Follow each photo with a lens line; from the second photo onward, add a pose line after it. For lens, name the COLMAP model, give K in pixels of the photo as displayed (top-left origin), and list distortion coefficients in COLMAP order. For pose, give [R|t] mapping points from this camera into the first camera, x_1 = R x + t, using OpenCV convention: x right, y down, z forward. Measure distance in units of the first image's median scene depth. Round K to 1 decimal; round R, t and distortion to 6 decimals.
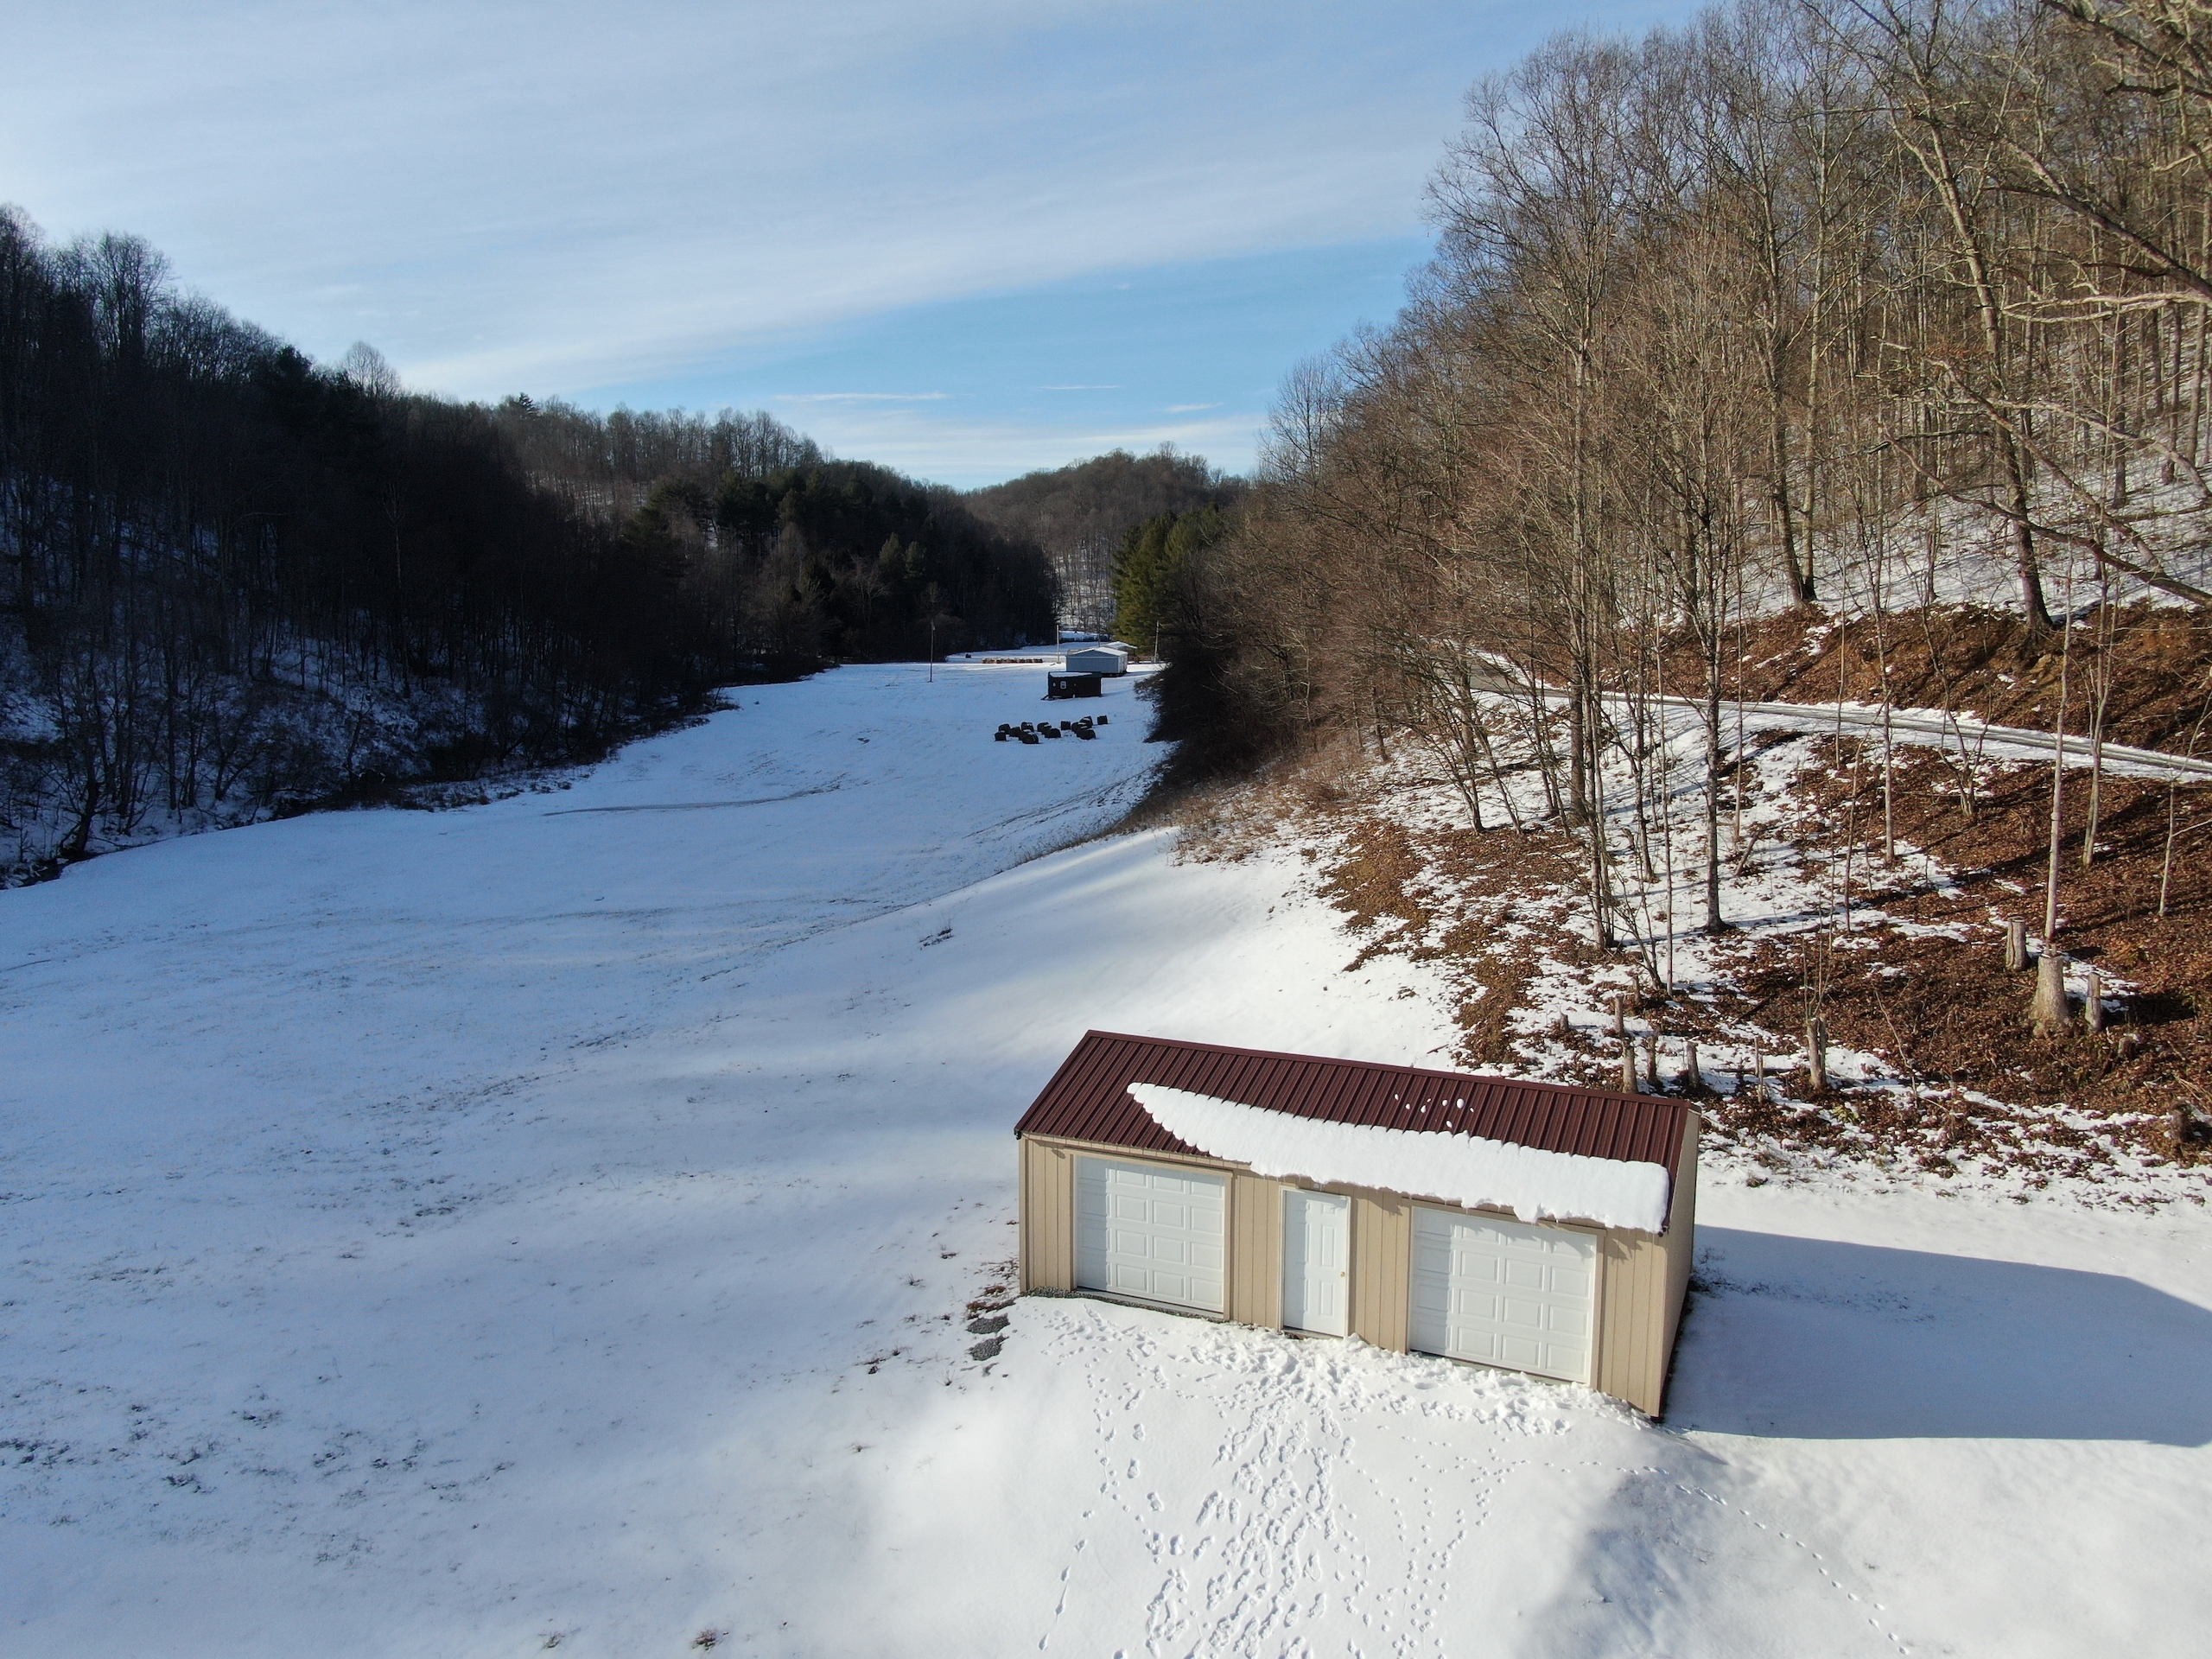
lens RADIAL K [[1574.1, 0, 1113.5], [0, 1574.1, 825.7], [0, 0, 1]] dist [-0.024830, 0.006157]
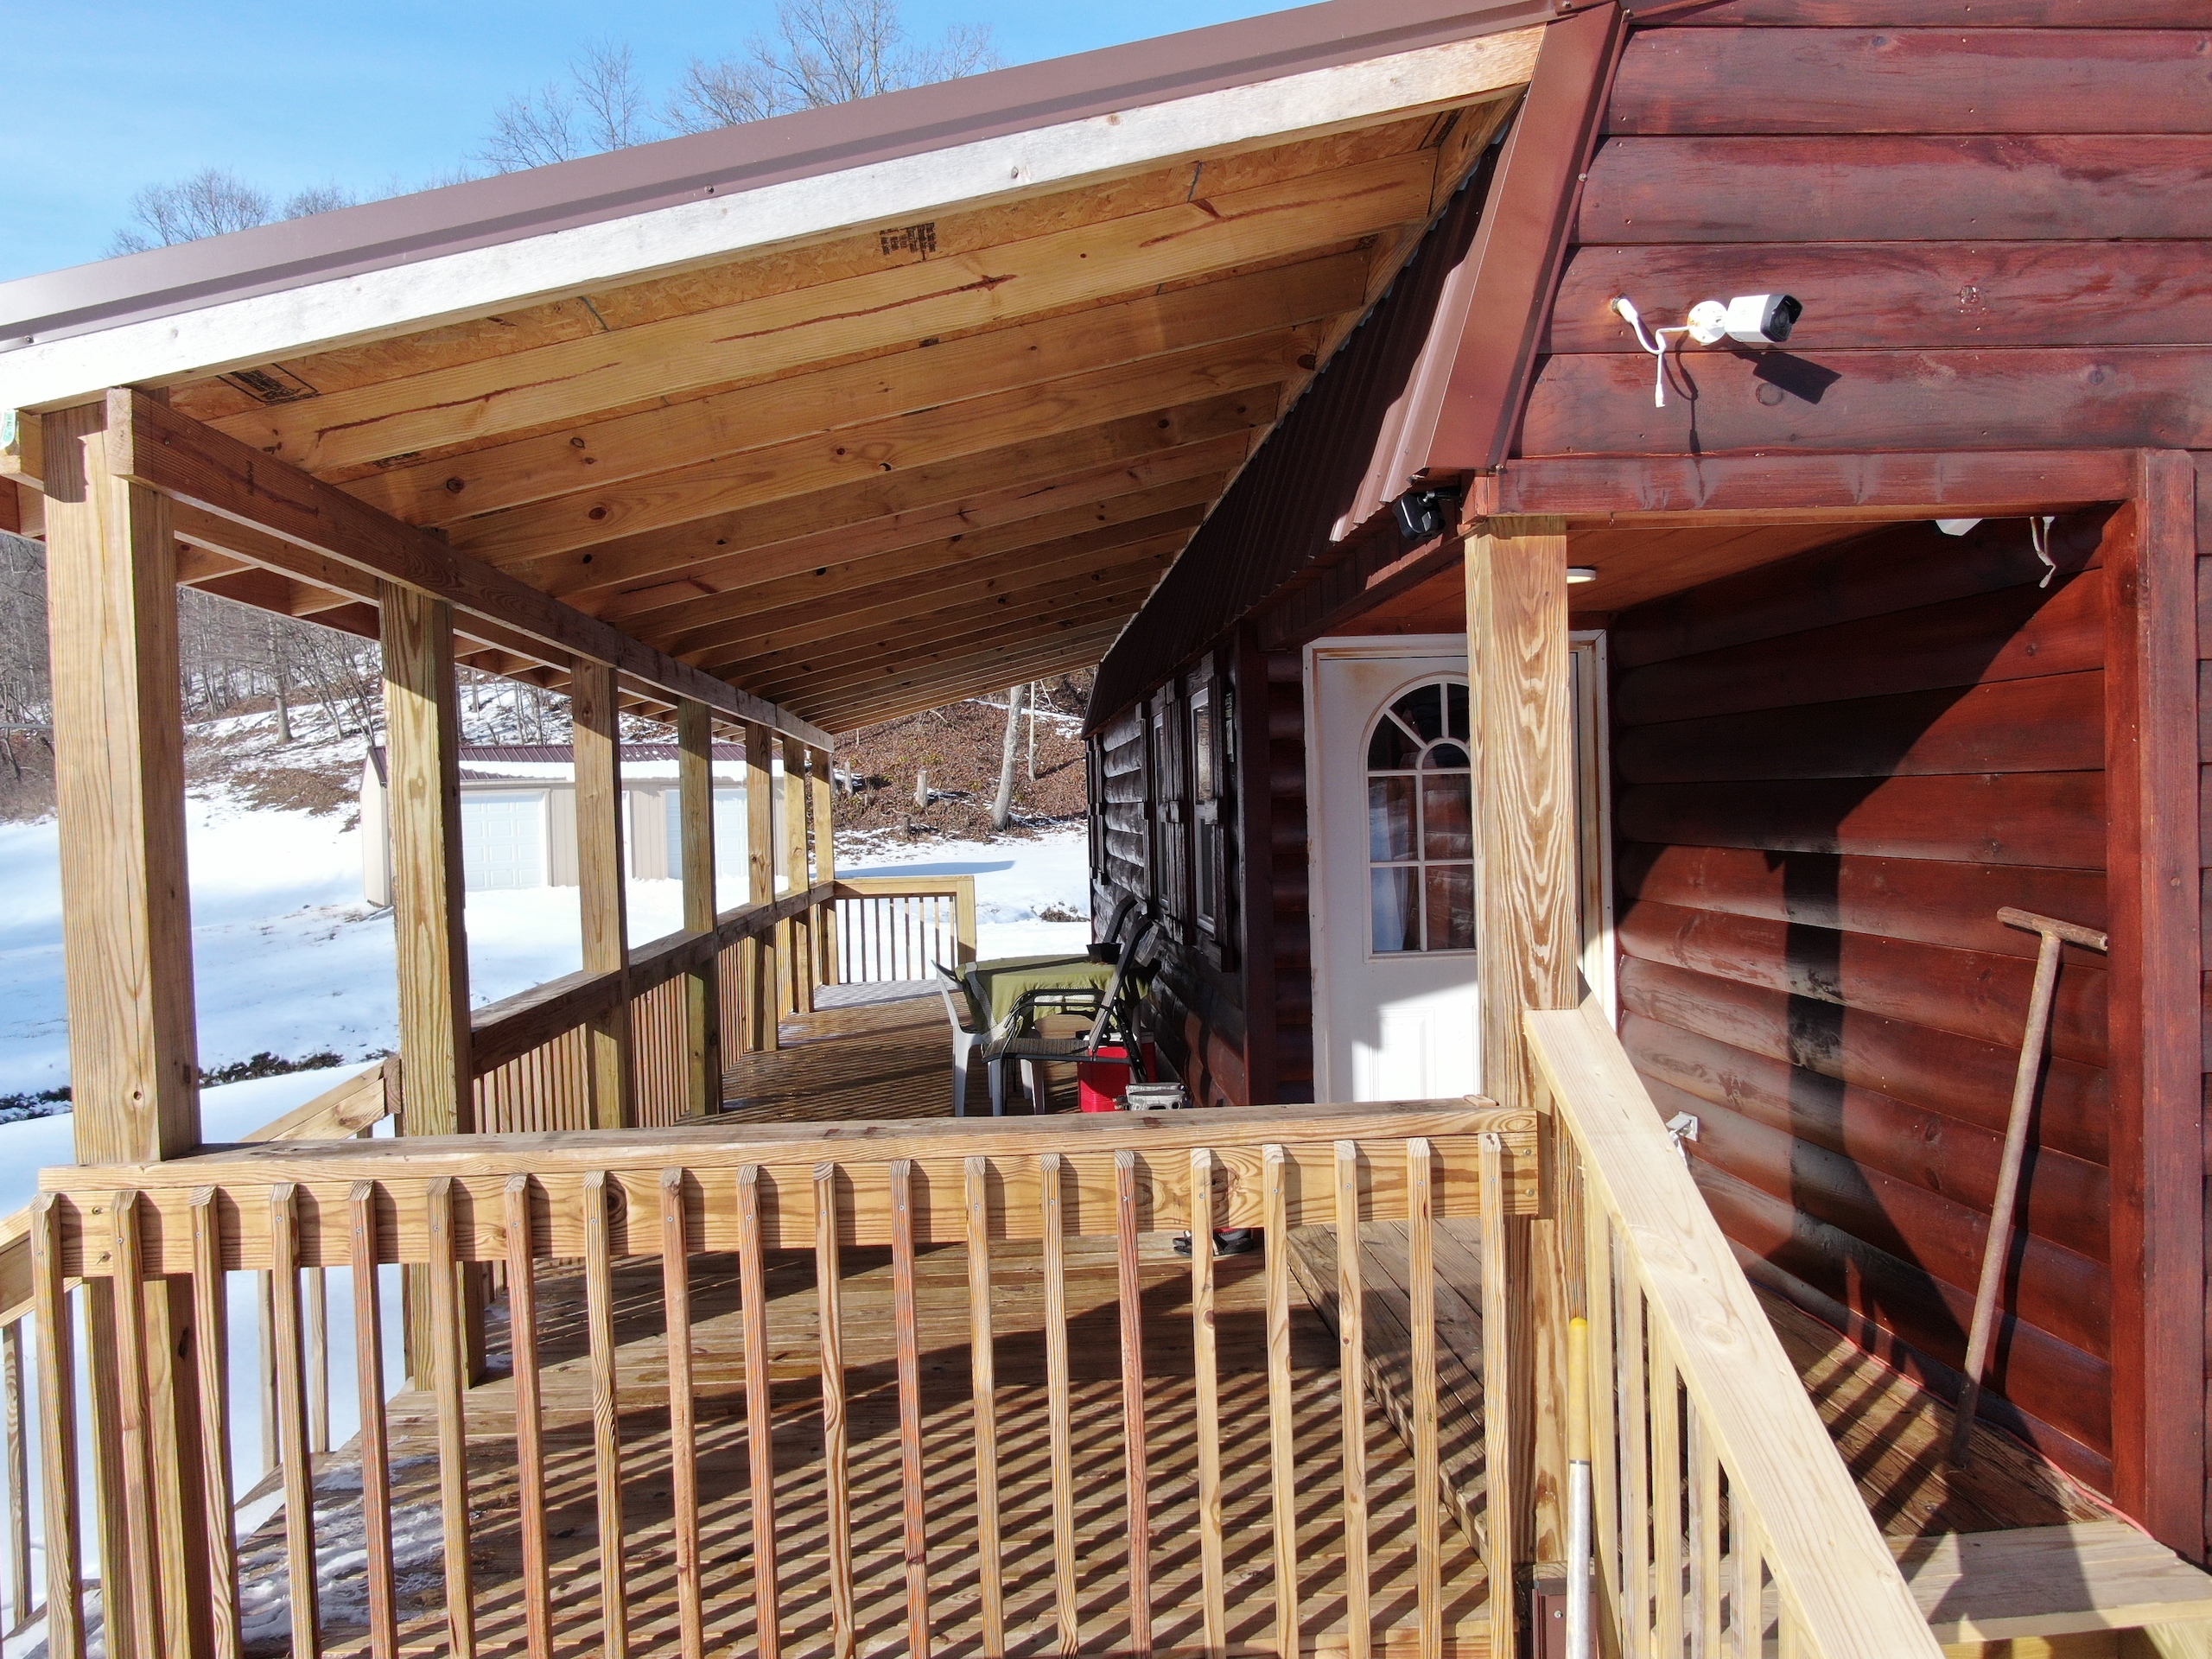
lens RADIAL K [[1574.1, 0, 1124.0], [0, 1574.1, 833.2], [0, 0, 1]] dist [-0.024830, 0.006157]
pose [[0.571704, -0.030066, 0.819909, -0.569643], [0.146167, 0.987074, -0.065723, 0.292189], [-0.807335, 0.157418, 0.568709, -0.221857]]
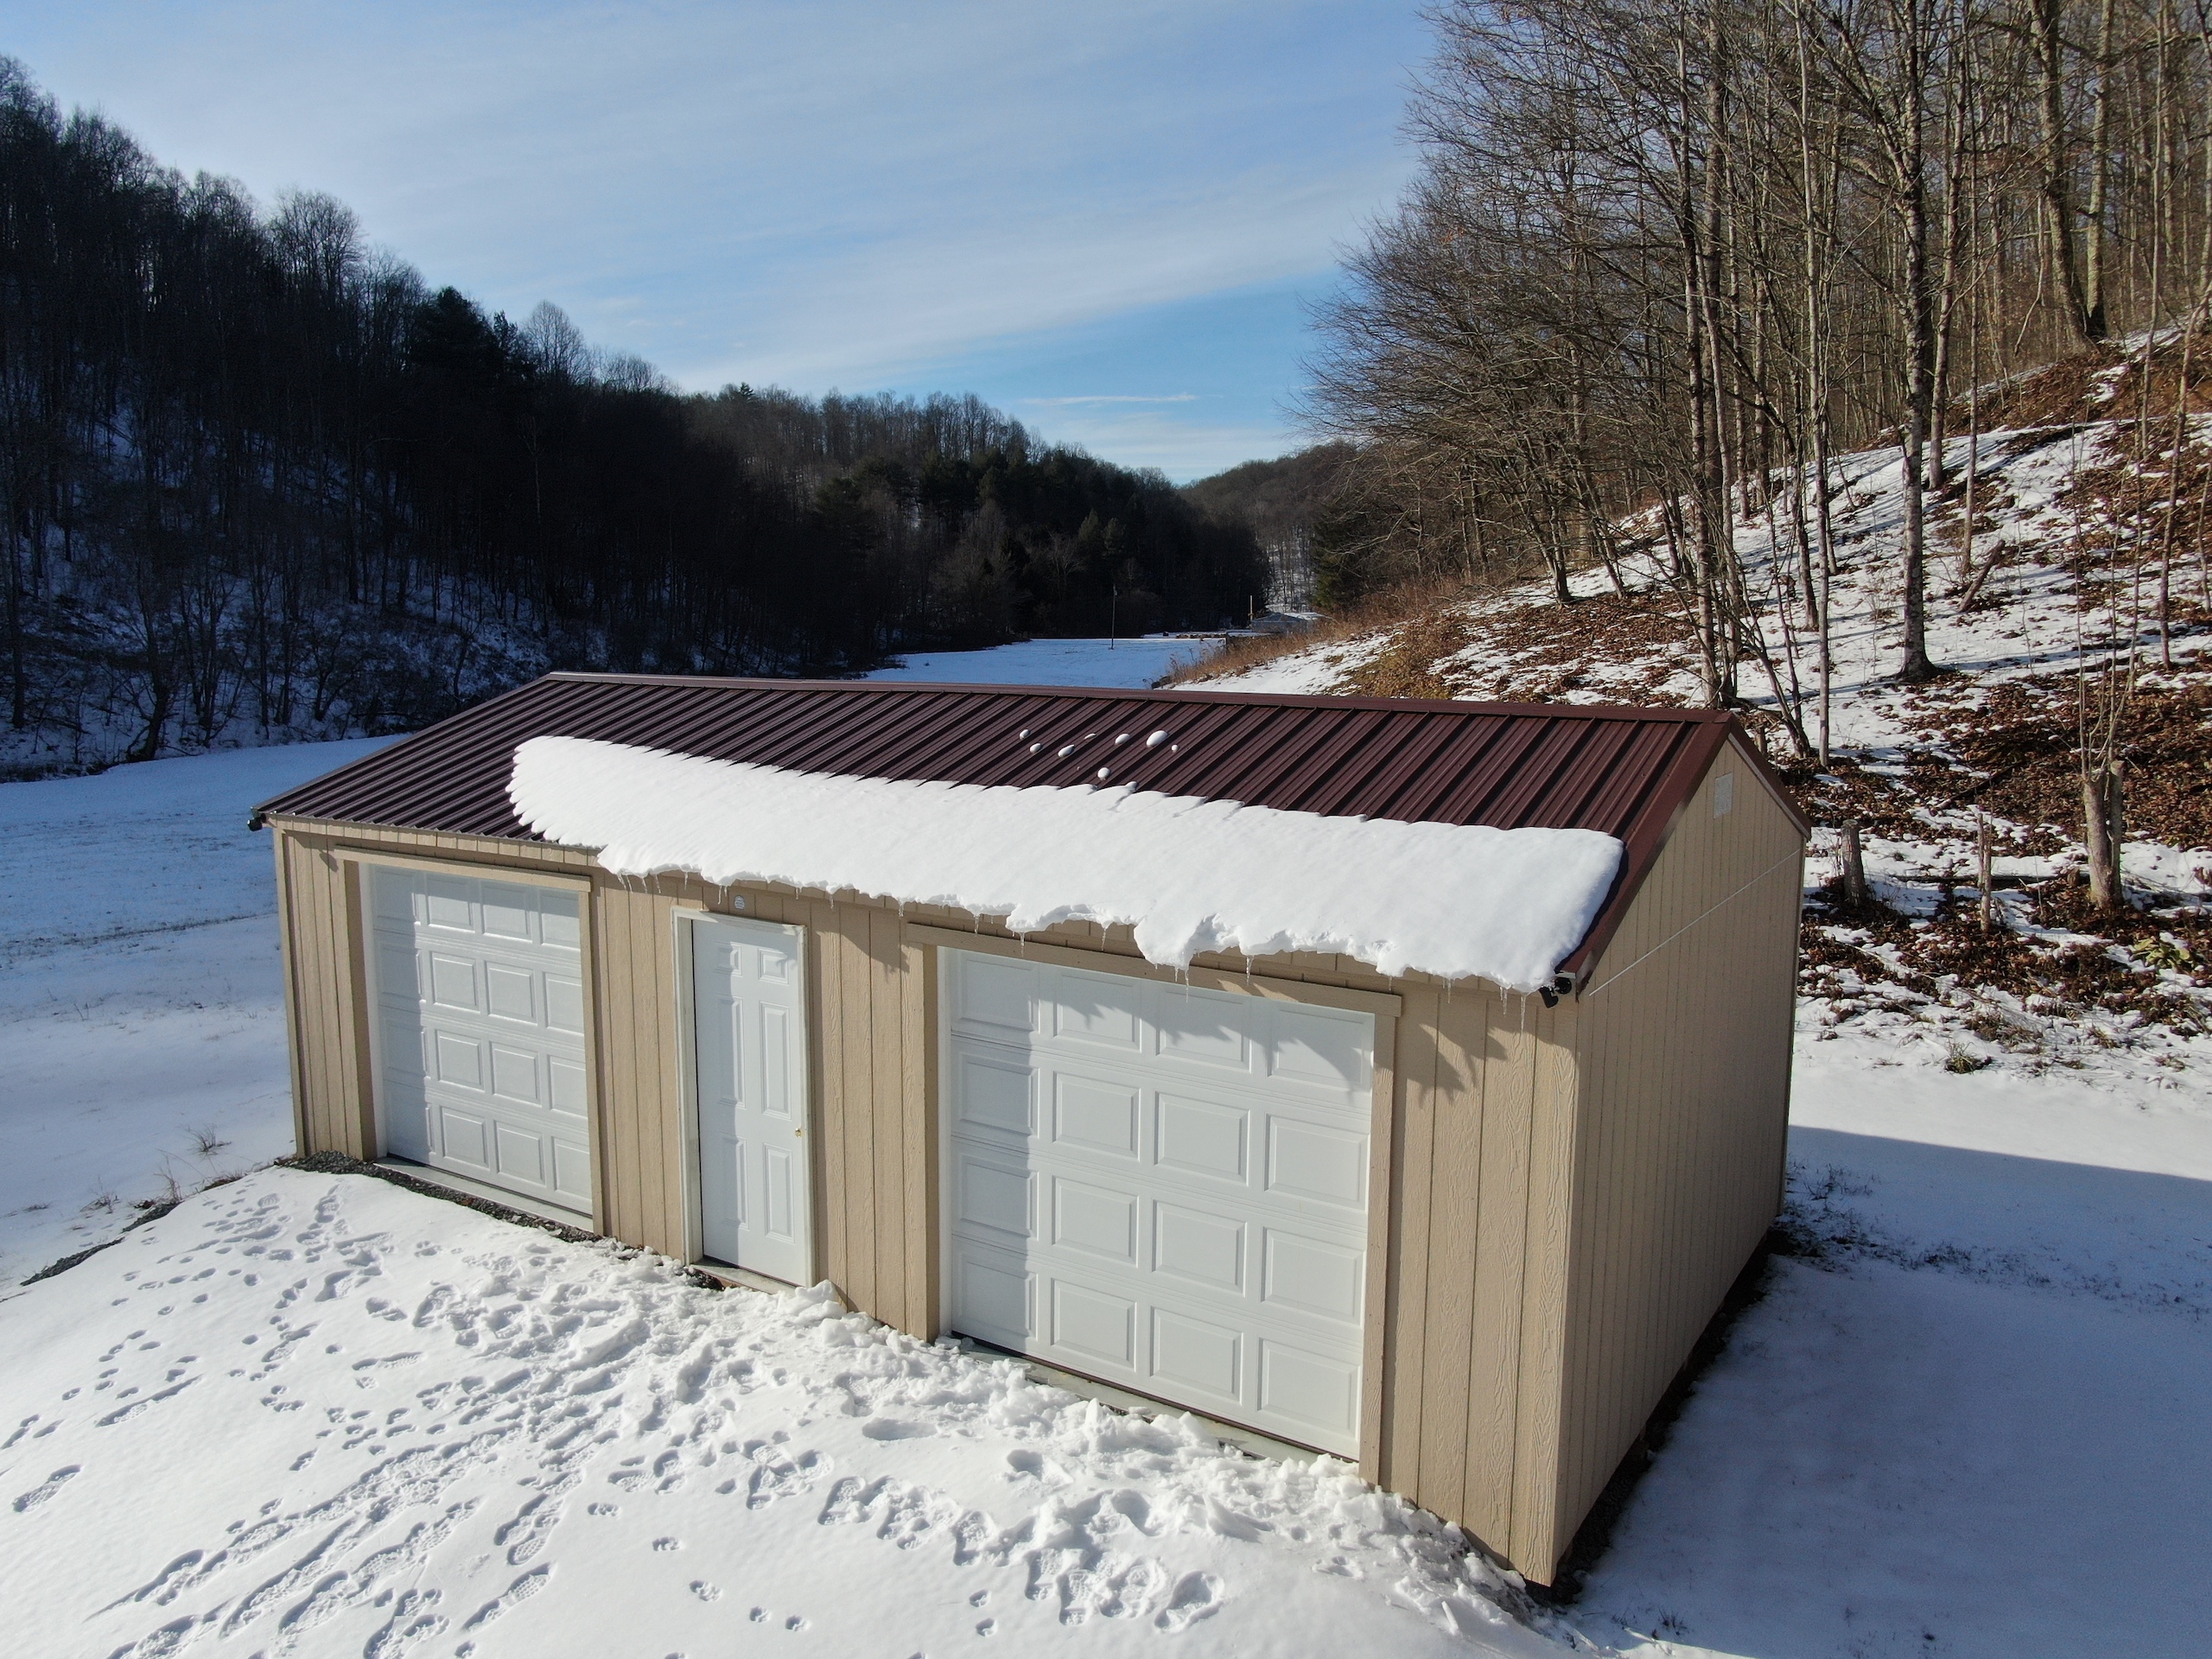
lens RADIAL K [[1574.1, 0, 1100.8], [0, 1574.1, 813.9], [0, 0, 1]] dist [-0.024830, 0.006157]
pose [[0.988581, 0.019454, -0.149428, 0.177089], [-0.020886, 0.999750, -0.008021, 0.131939], [0.149235, 0.011051, 0.988740, 0.392785]]
